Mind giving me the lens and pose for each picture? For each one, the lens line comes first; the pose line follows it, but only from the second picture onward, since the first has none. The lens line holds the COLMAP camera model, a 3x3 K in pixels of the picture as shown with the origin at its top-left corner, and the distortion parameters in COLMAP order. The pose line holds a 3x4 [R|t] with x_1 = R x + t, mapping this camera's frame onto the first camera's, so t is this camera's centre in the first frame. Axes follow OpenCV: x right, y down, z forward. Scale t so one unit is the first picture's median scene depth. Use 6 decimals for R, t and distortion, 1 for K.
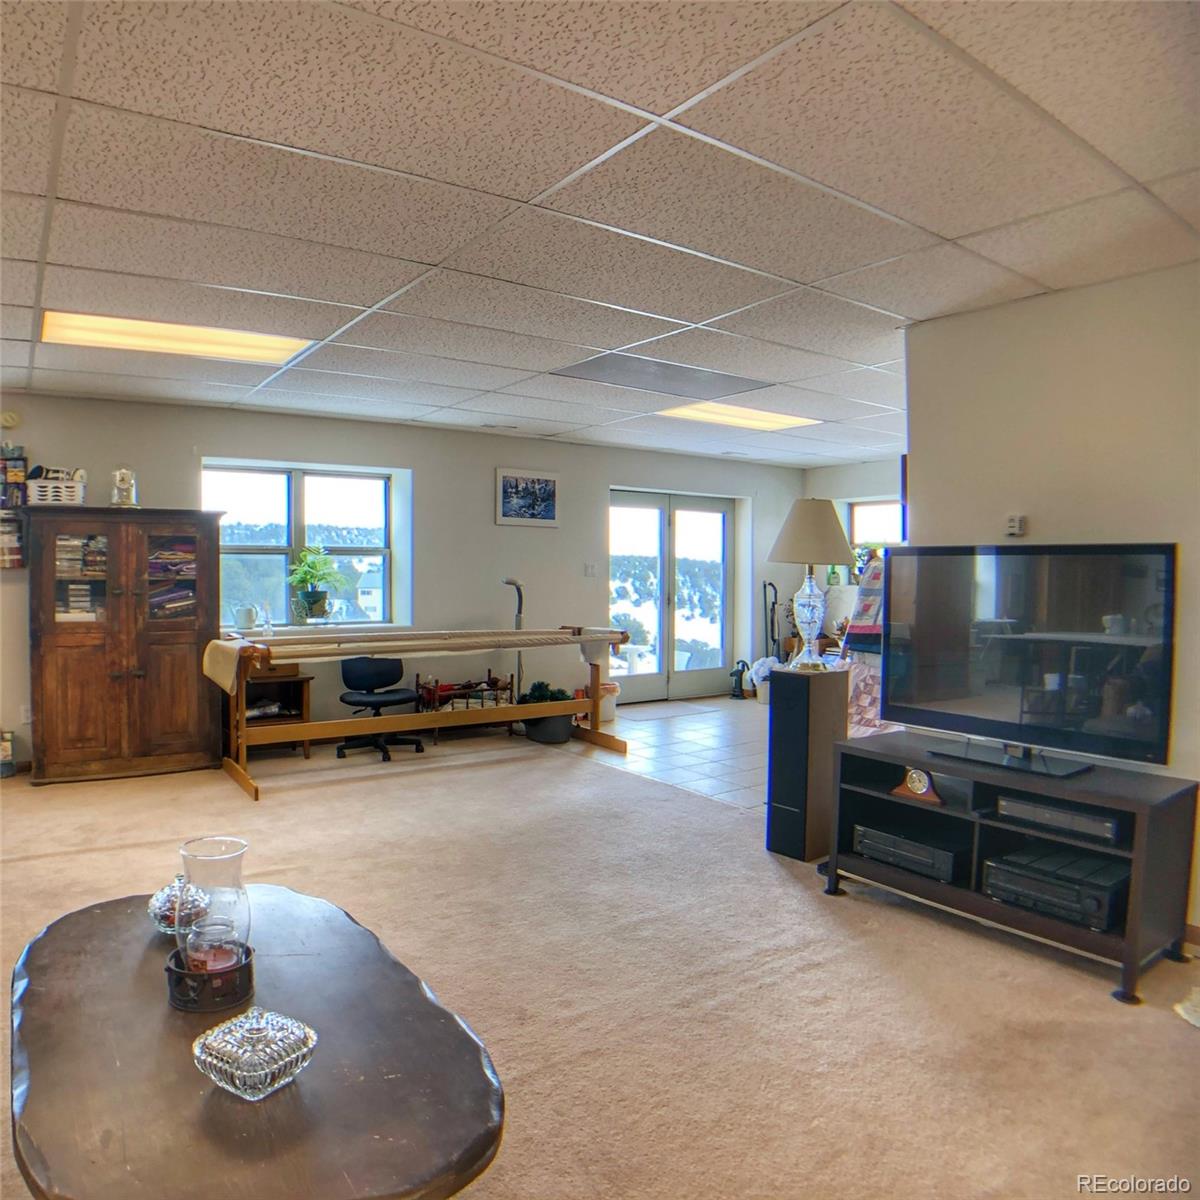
lens RADIAL K [[889.3, 0, 600.0], [0, 889.3, 600.0], [0, 0, 1]] dist [-0.124040, -0.000276]
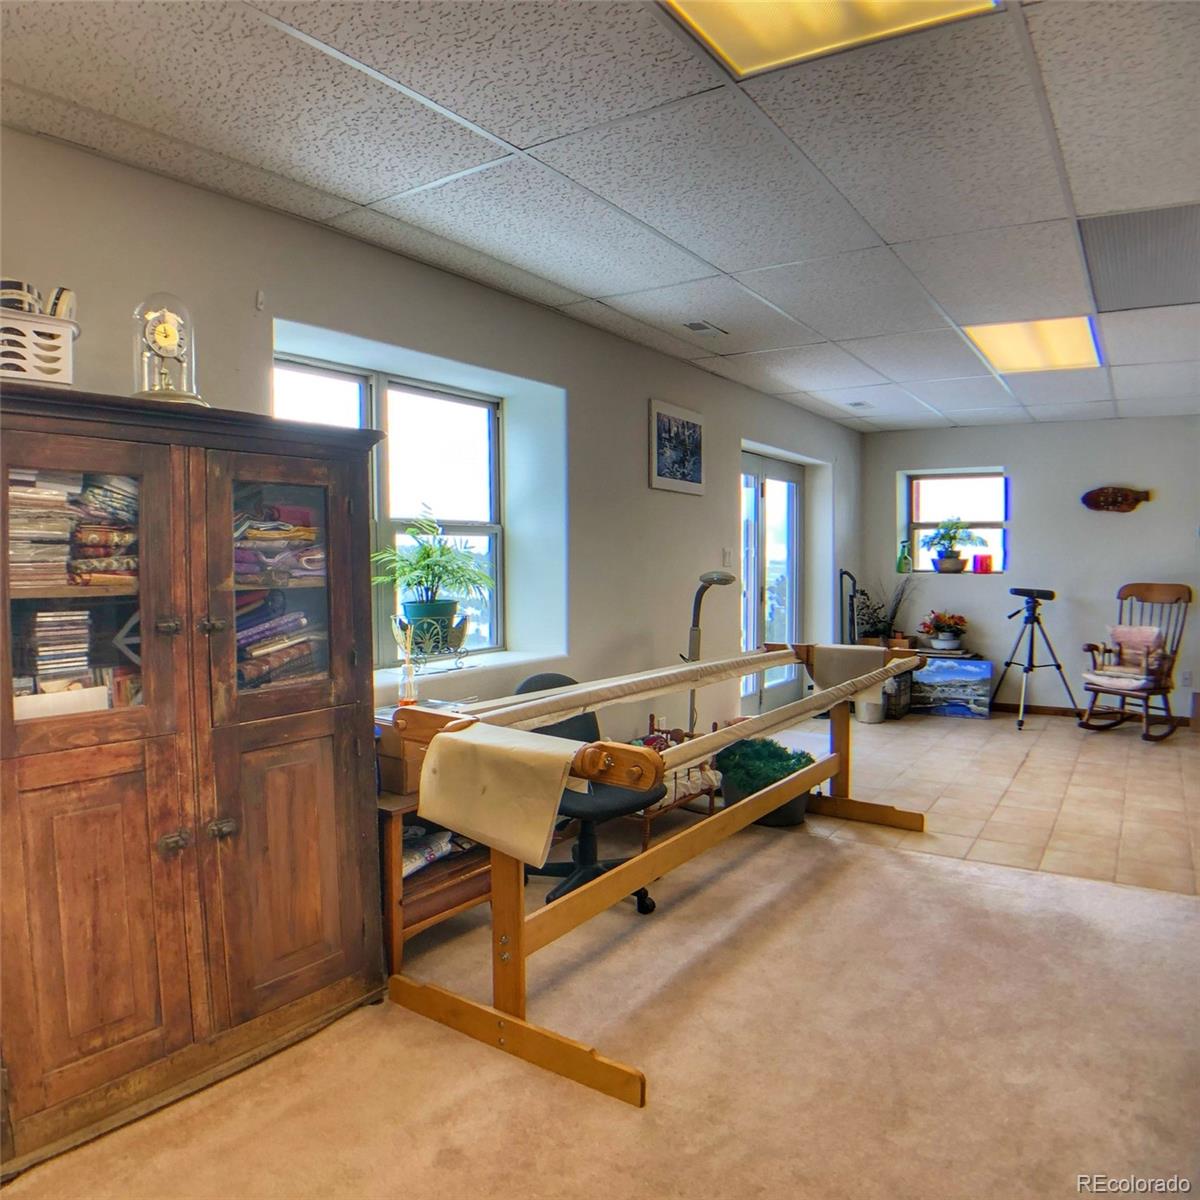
lens RADIAL K [[889.3, 0, 600.0], [0, 889.3, 600.0], [0, 0, 1]] dist [-0.124040, -0.000276]
pose [[0.908455, -0.033562, 0.416634, -0.543776], [0.029022, 0.999430, 0.017228, -0.021721], [-0.416975, -0.003559, 0.908911, 0.566605]]
